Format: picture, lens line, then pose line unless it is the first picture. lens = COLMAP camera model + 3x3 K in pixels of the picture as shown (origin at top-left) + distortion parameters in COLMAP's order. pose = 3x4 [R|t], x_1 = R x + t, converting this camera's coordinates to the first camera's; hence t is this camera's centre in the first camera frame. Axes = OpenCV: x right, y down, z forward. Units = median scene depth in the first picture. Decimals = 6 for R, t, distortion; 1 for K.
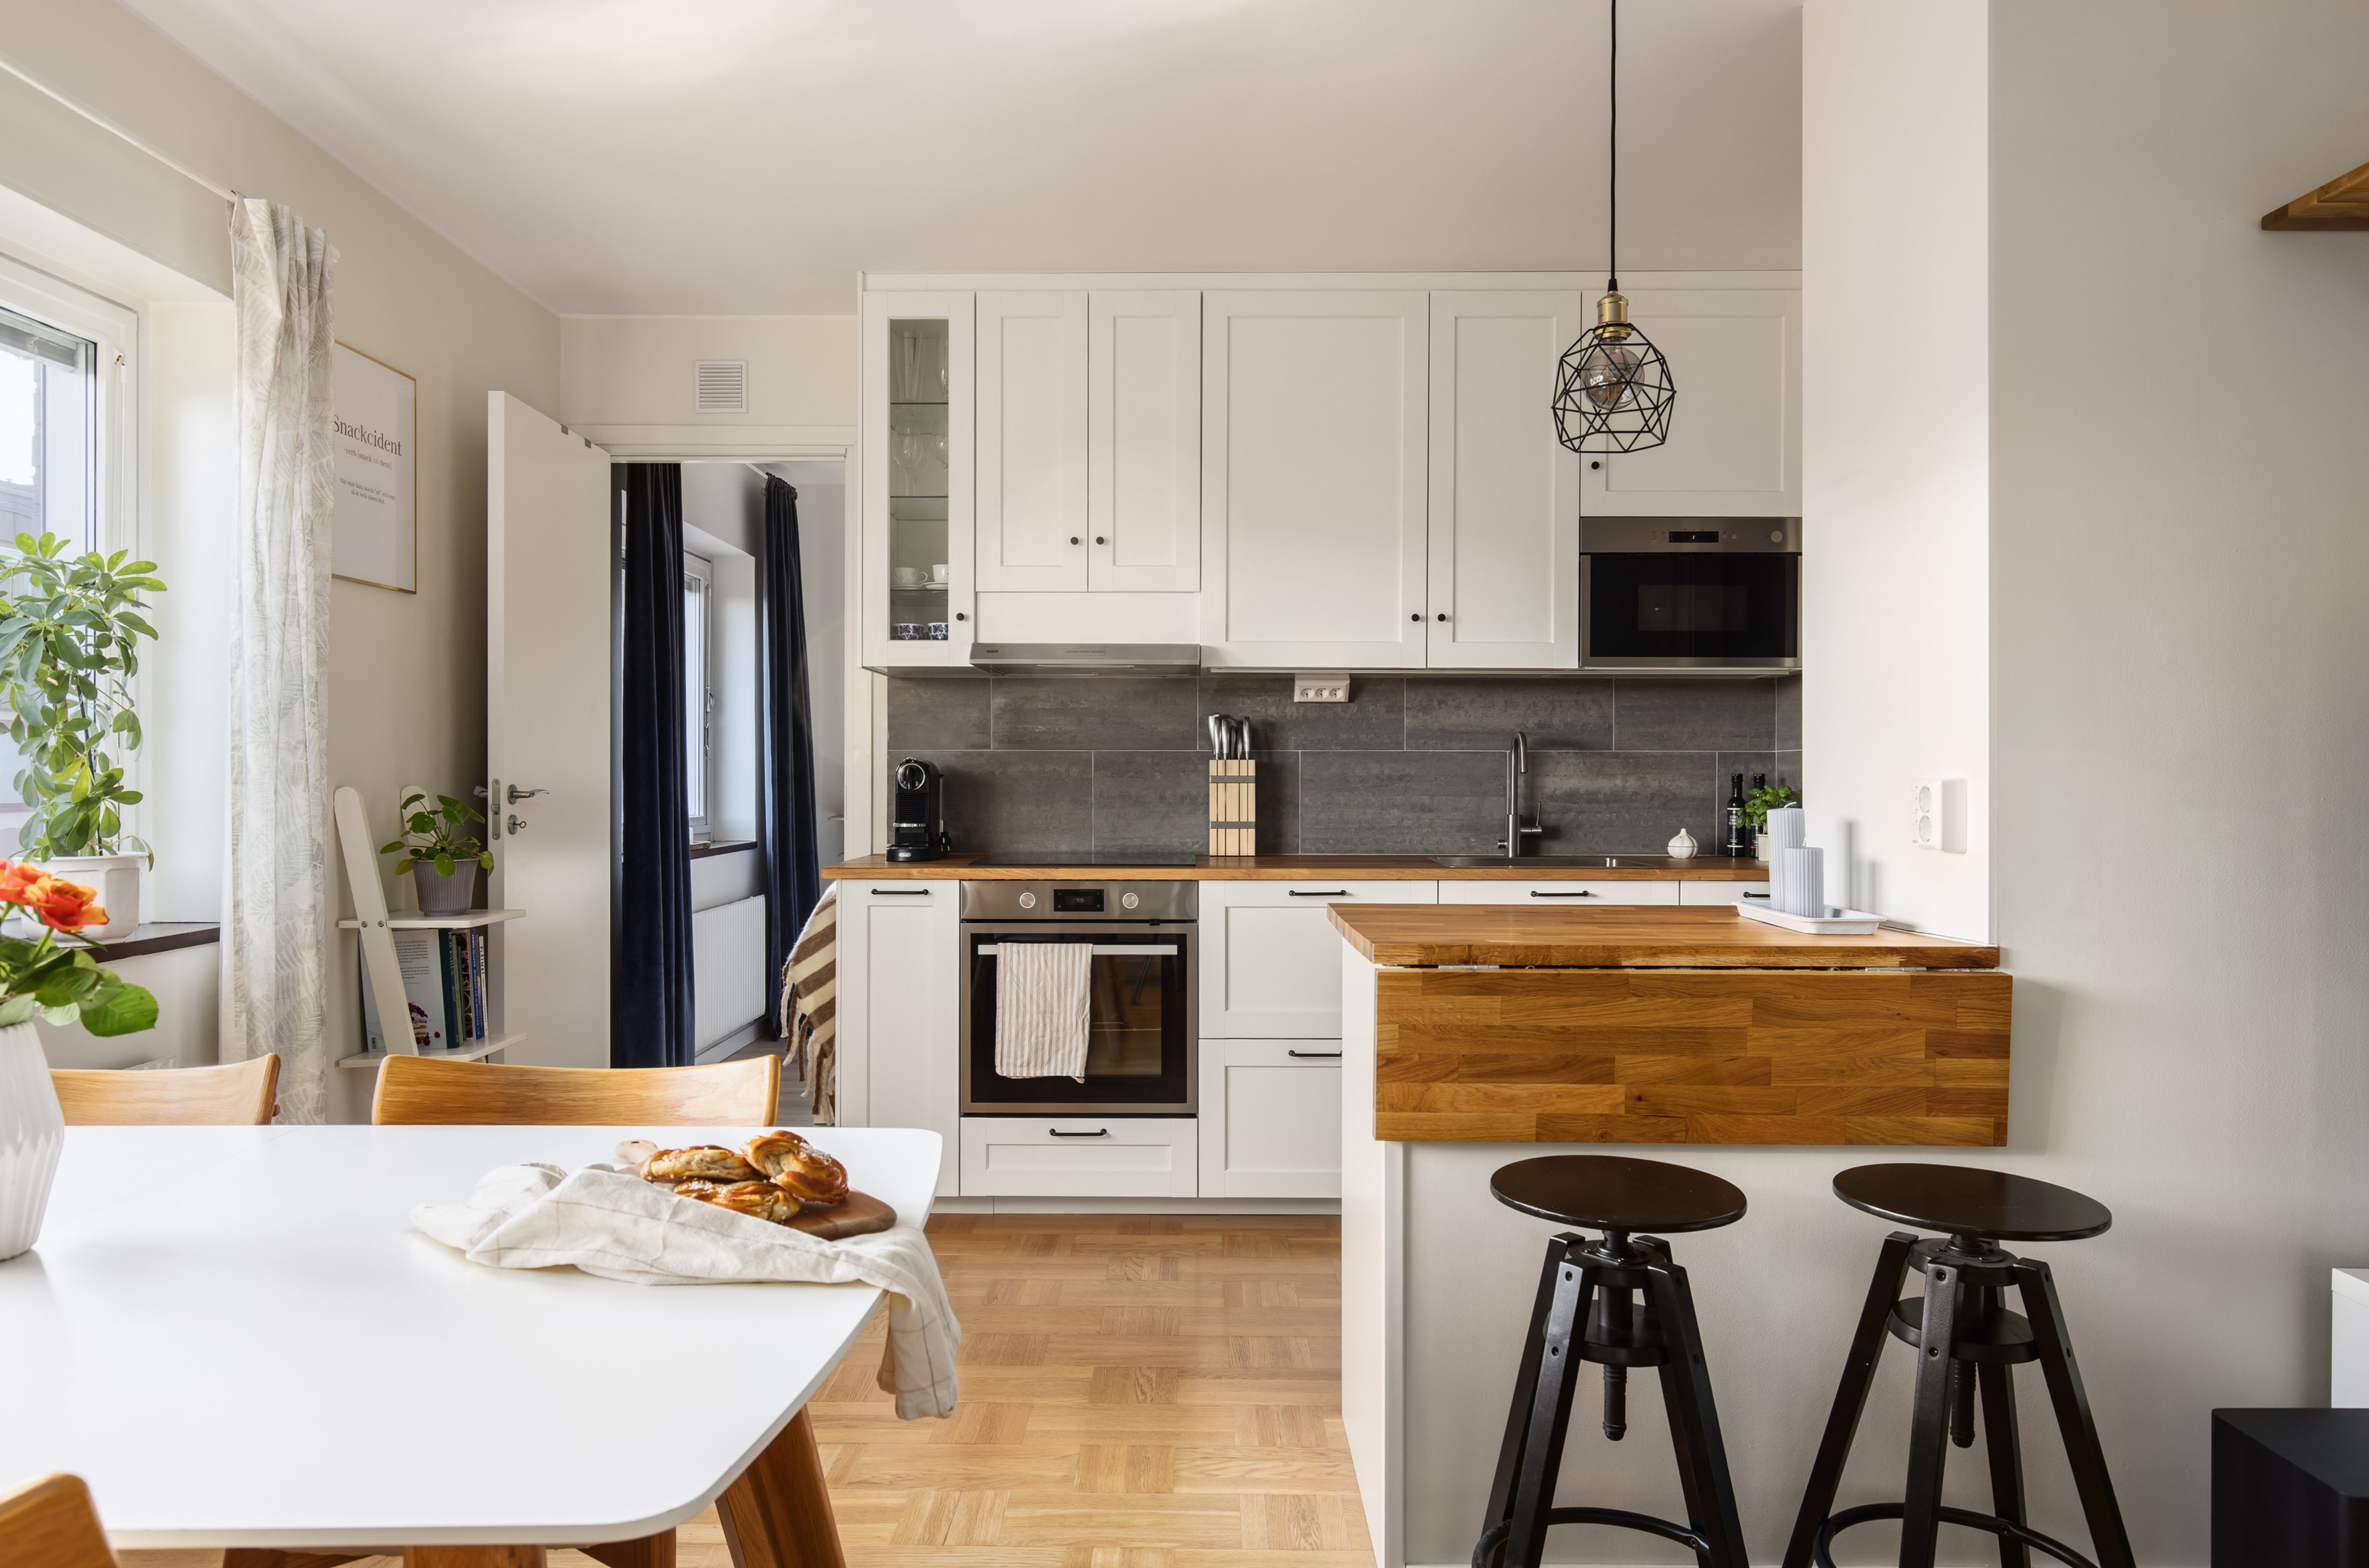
lens RADIAL K [[1523.2, 0, 1185.5], [0, 1523.2, 776.4], [0, 0, 1]] dist [0.001748, -0.001294]
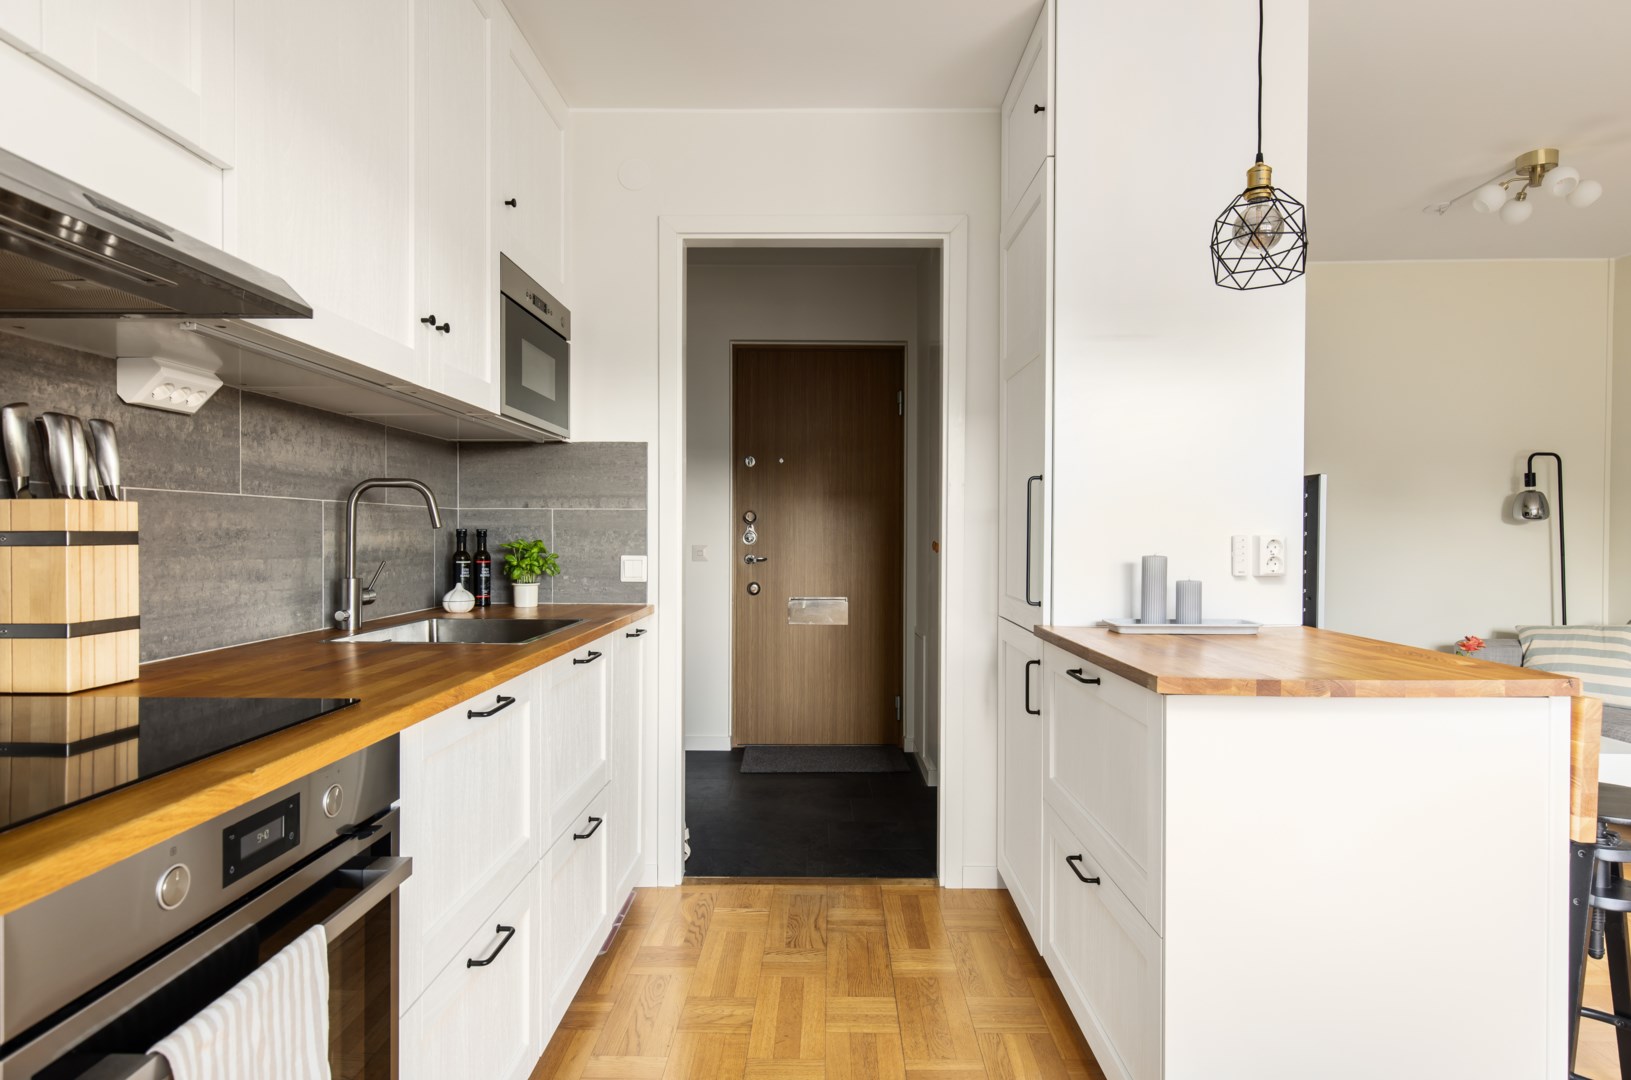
lens RADIAL K [[916.0, 0, 812.0], [0, 916.0, 536.5], [0, 0, 1]] dist [0.008528, -0.002589]
pose [[0.008584, -0.006125, 0.999944, -0.296615], [-0.002123, 0.999979, 0.006143, -0.001083], [-0.999961, -0.002176, 0.008570, 0.801028]]
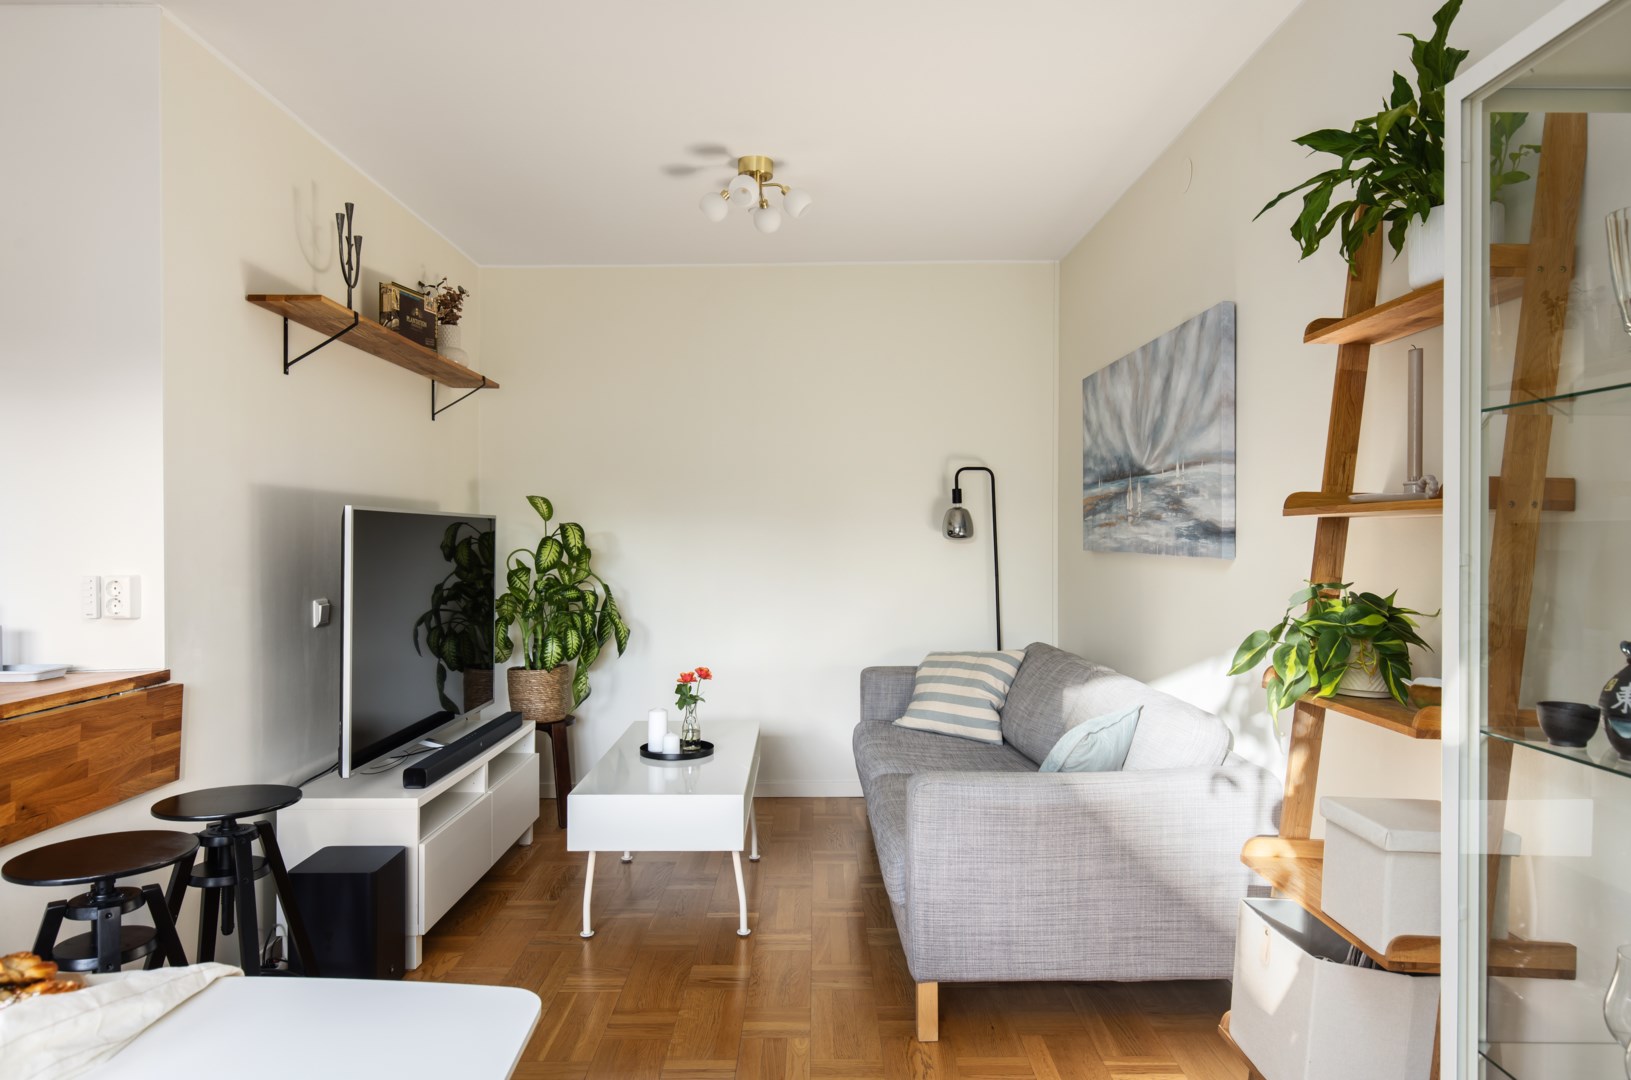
lens RADIAL K [[1021.4, 0, 821.2], [0, 1021.4, 533.2], [0, 0, 1]] dist [0.001282, -0.001294]
pose [[-0.032642, 0.001129, 0.999466, -0.341349], [0.003458, 0.999994, -0.001017, -0.021934], [-0.999461, 0.003423, -0.032646, 0.136695]]
